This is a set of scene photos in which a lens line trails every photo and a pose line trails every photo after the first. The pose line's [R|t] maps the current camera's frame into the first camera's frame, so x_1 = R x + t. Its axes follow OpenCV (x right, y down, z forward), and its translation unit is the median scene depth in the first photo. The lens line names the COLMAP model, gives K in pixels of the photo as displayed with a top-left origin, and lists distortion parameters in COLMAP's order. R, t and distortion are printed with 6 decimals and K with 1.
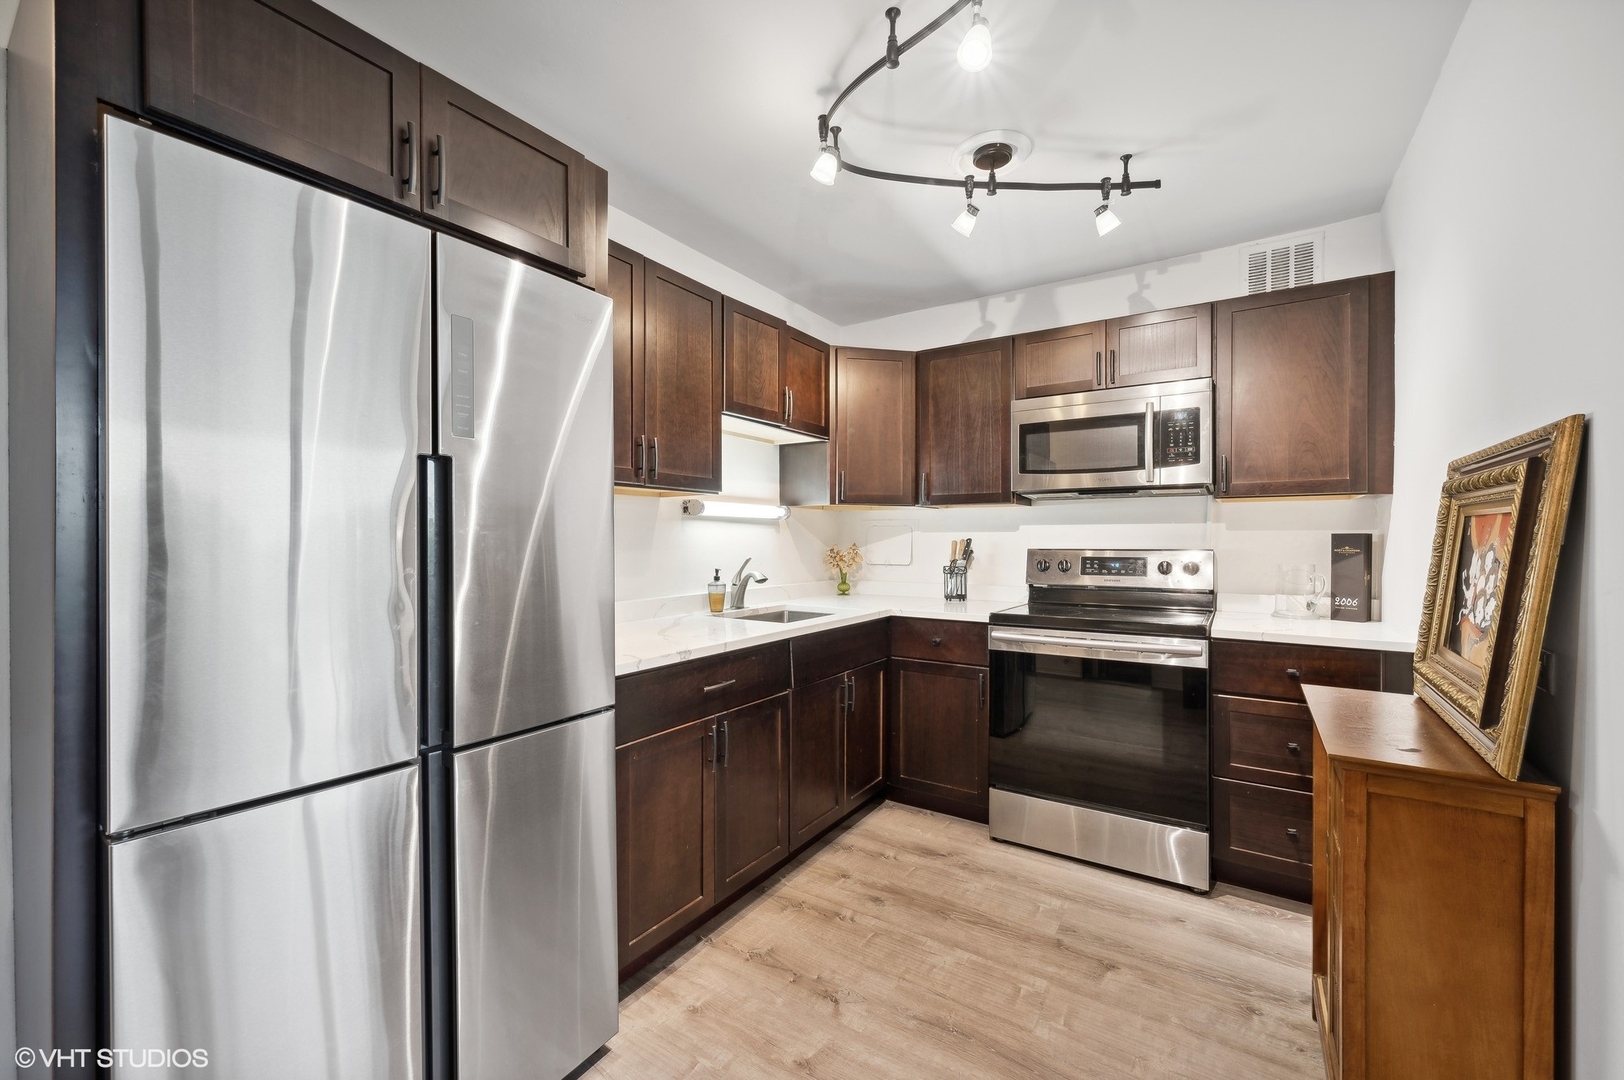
lens RADIAL K [[651.0, 0, 811.8], [0, 651.0, 540.2], [0, 0, 1]] dist [-0.001557, -0.000445]
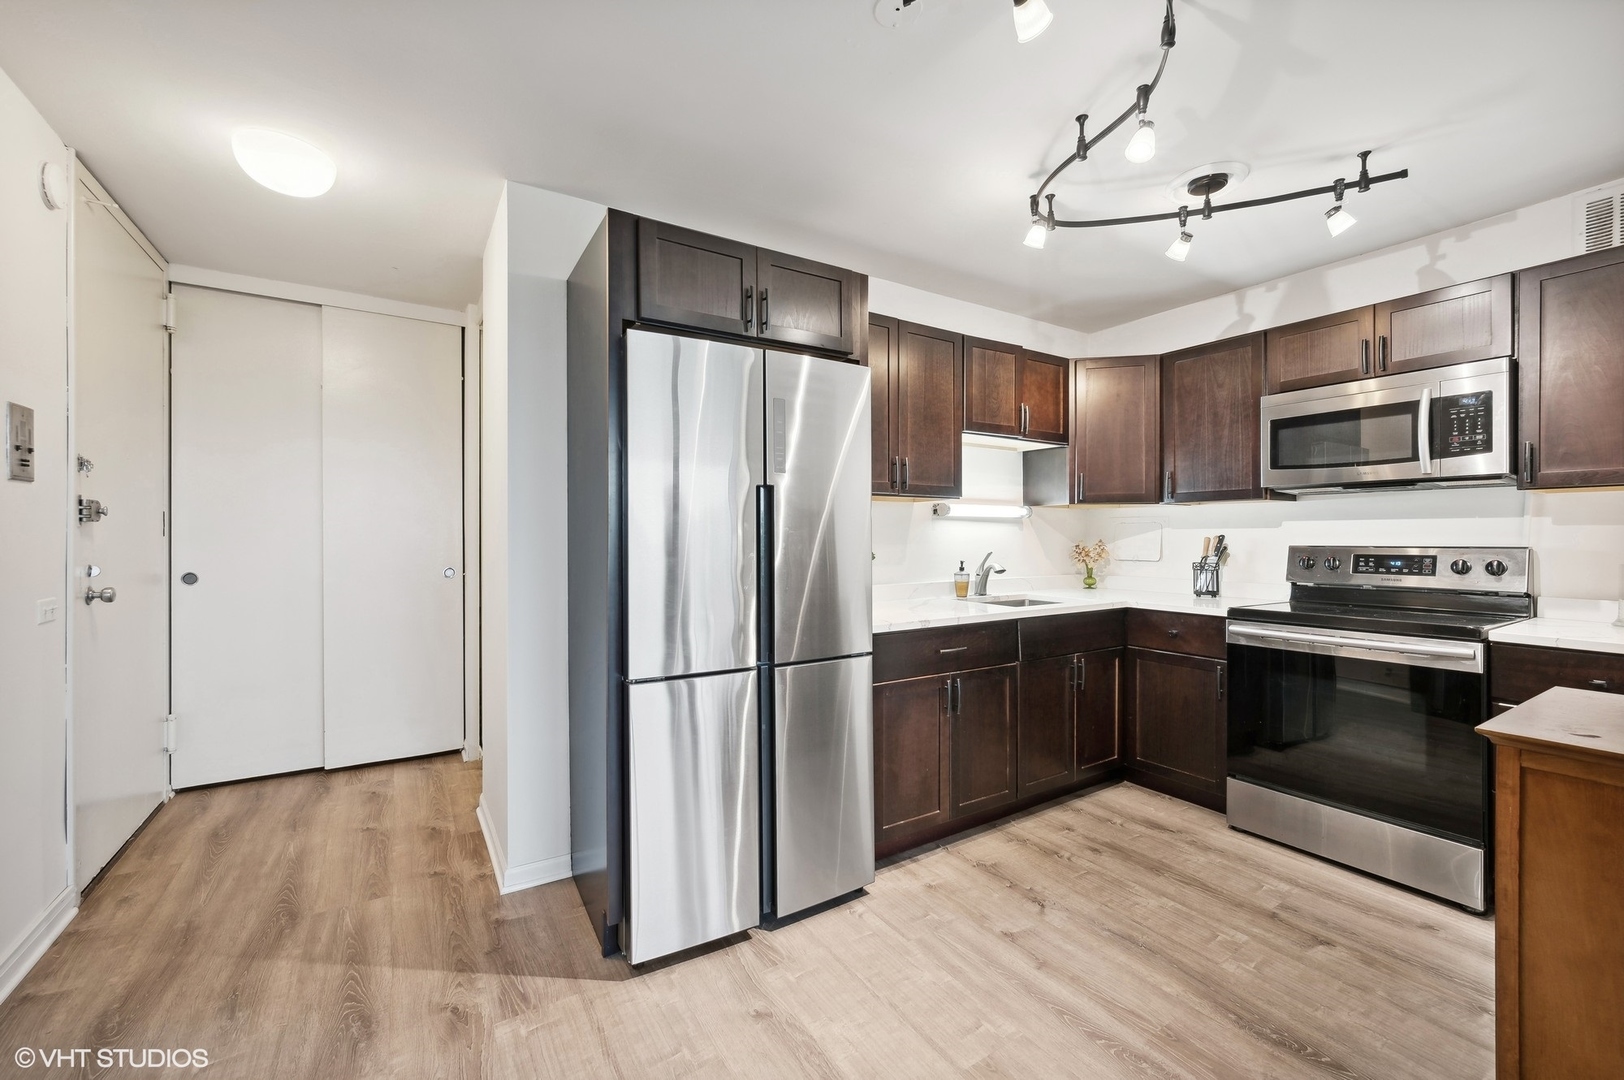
lens RADIAL K [[651.0, 0, 811.6], [0, 651.0, 539.3], [0, 0, 1]] dist [-0.001557, -0.000445]
pose [[0.913978, 0.001255, -0.405763, 0.108291], [0.000153, 0.999994, 0.003436, 0.000742], [0.405765, -0.003203, 0.913972, -0.251372]]
